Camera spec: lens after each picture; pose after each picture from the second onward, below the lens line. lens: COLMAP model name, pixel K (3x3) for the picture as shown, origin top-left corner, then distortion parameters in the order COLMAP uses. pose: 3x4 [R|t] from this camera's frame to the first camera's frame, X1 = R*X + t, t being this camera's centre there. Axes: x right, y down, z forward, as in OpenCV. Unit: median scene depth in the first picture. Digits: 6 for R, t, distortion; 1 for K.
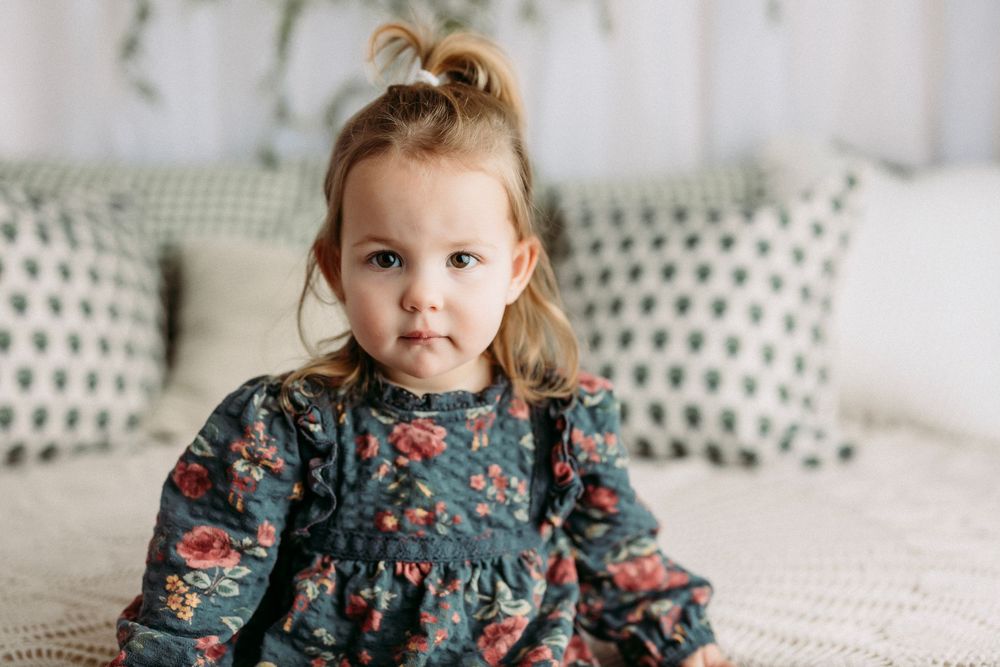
lens RADIAL K [[1626.5, 0, 503.3], [0, 1626.5, 333.7], [0, 0, 1]] dist [0.060495, 0.000000]
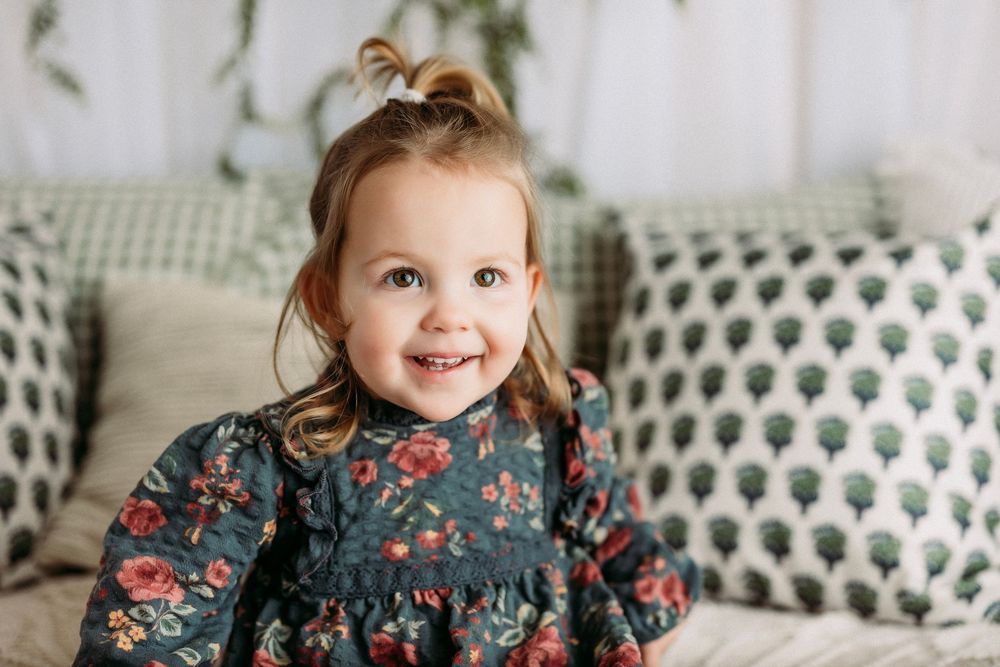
lens RADIAL K [[1626.5, 0, 500.1], [0, 1626.5, 327.0], [0, 0, 1]] dist [0.060495, 0.000000]
pose [[0.999998, -0.000115, 0.001890, -0.023926], [0.000131, 0.999967, -0.008166, -0.035221], [-0.001889, 0.008167, 0.999965, 0.297626]]
